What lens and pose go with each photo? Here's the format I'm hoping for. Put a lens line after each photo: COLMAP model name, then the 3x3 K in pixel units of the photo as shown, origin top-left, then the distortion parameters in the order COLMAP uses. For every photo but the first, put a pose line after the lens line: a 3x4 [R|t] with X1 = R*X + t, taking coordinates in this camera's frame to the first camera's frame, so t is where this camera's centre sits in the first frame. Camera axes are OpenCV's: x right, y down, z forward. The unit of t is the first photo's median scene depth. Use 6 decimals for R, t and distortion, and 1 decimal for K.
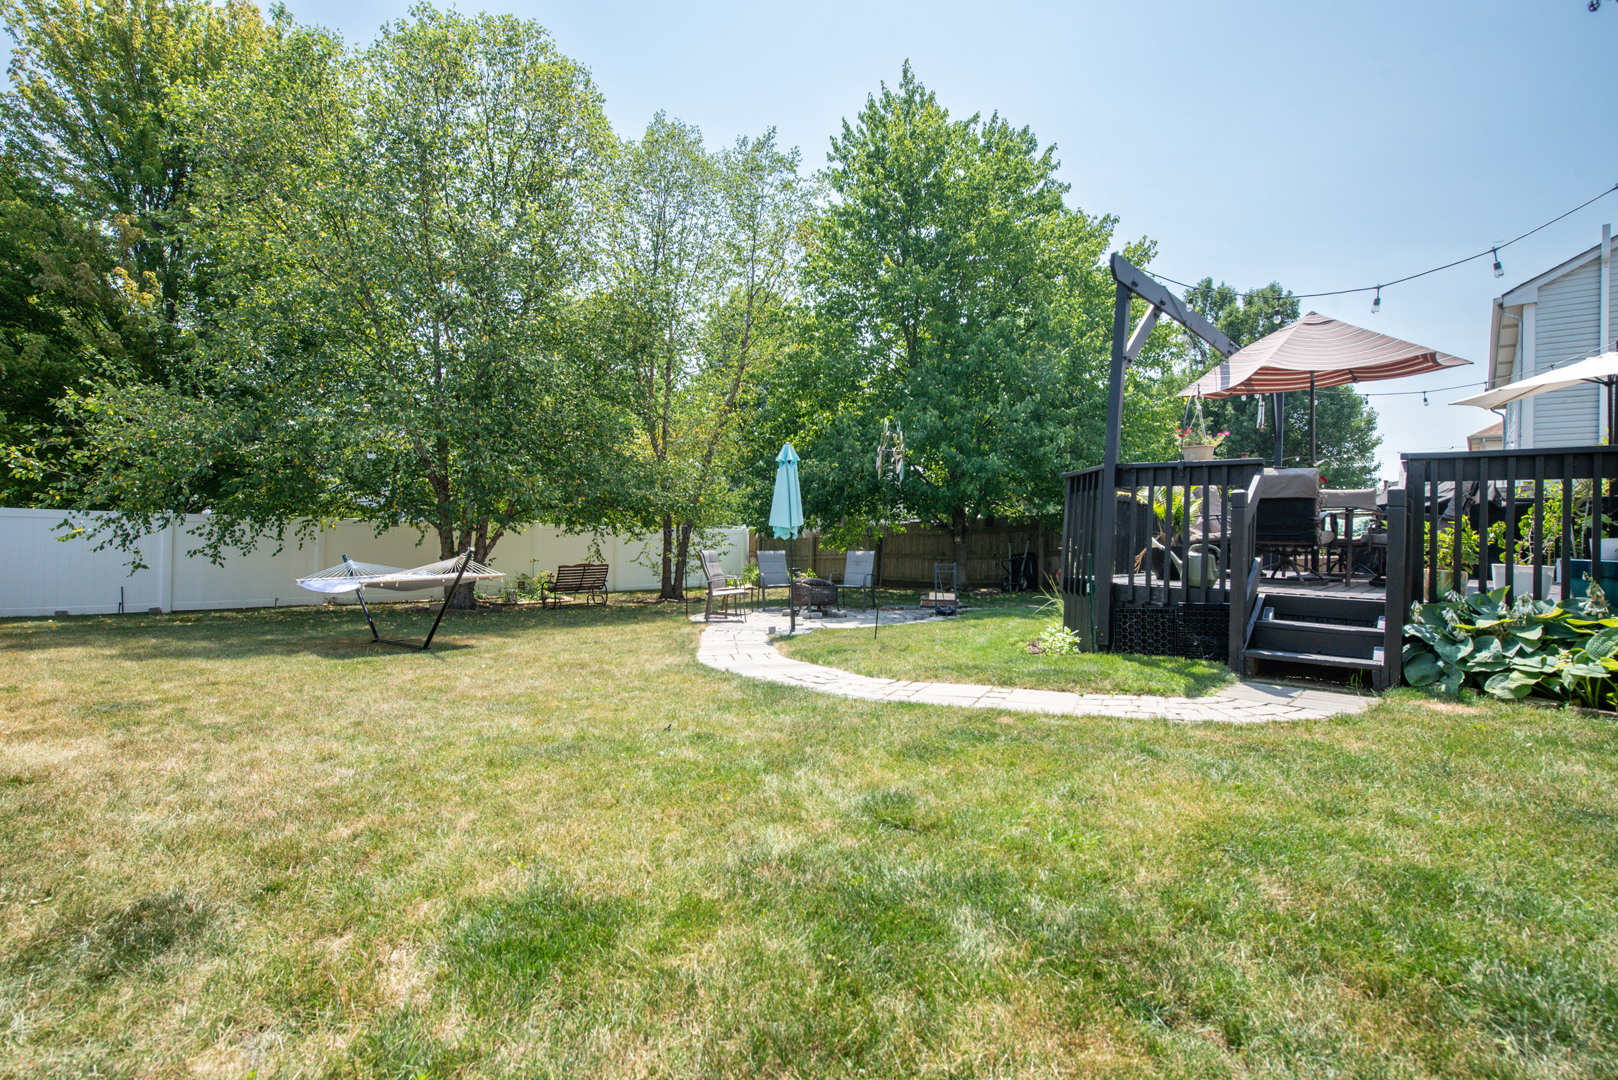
lens RADIAL K [[796.7, 0, 806.6], [0, 796.7, 545.4], [0, 0, 1]] dist [-0.000840, -0.000013]
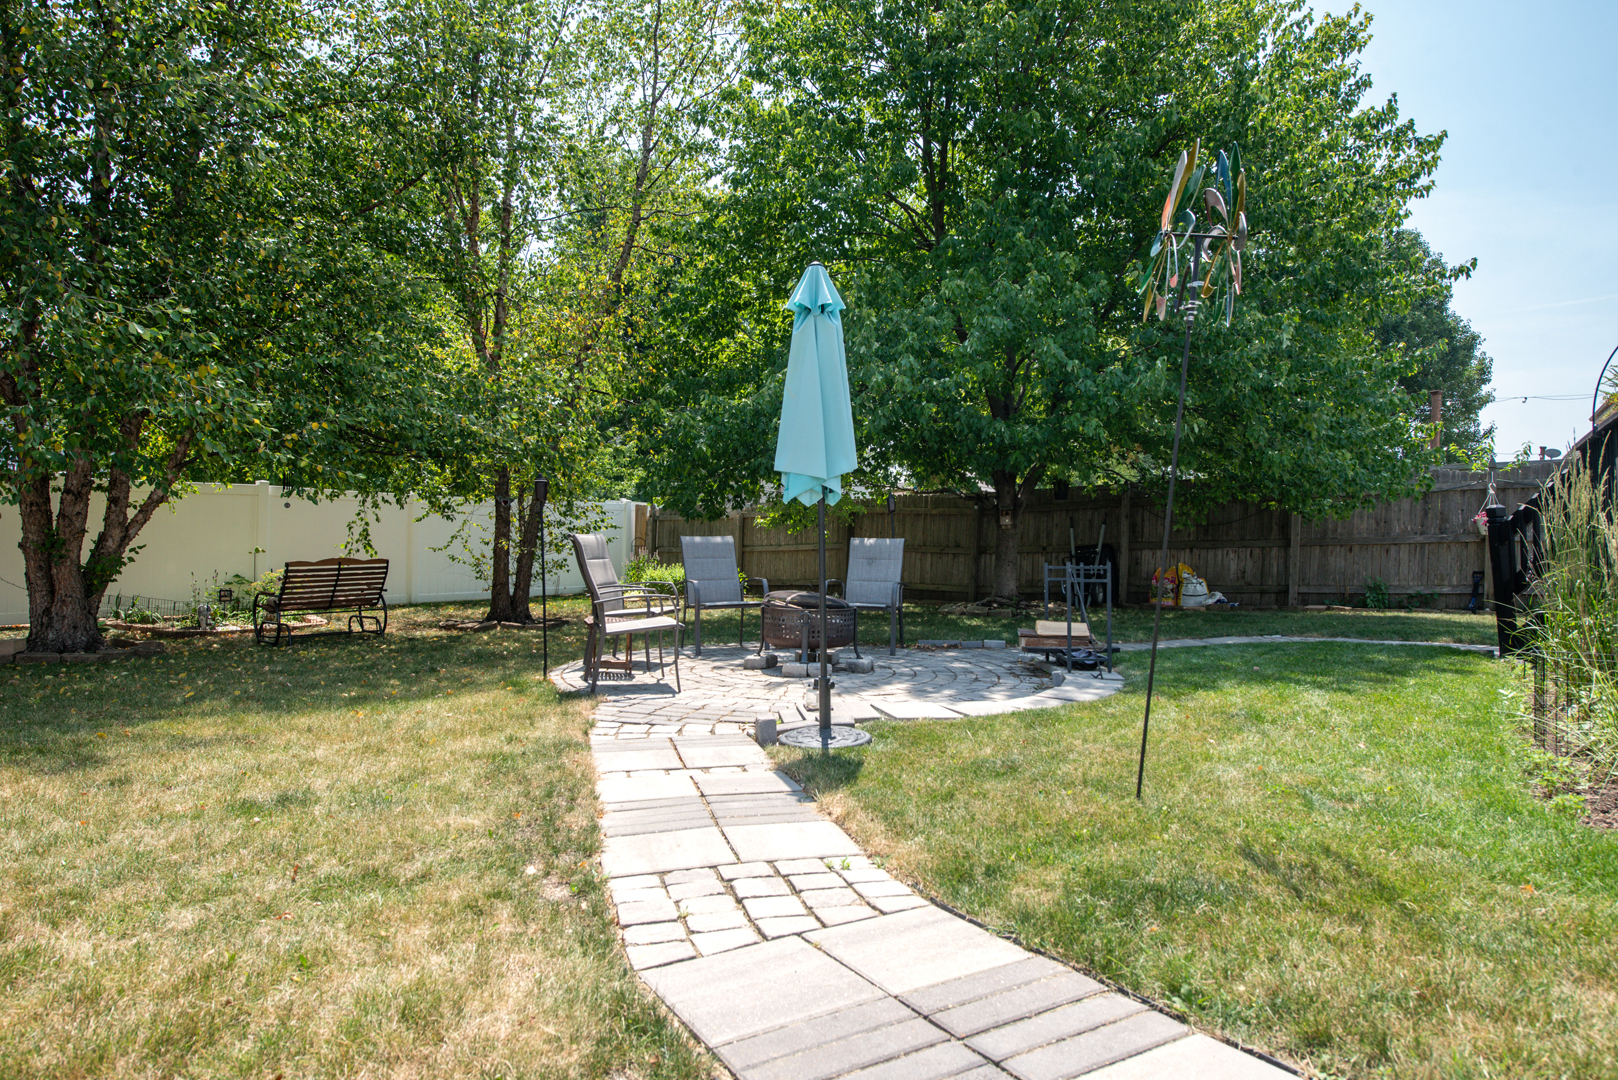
lens RADIAL K [[968.6, 0, 812.4], [0, 968.6, 536.1], [0, 0, 1]] dist [0.004501, -0.000160]
pose [[0.990430, 0.008745, 0.137741, -0.053487], [-0.009090, 0.999957, 0.001874, 0.003992], [-0.137719, -0.003108, 0.990466, 0.302328]]
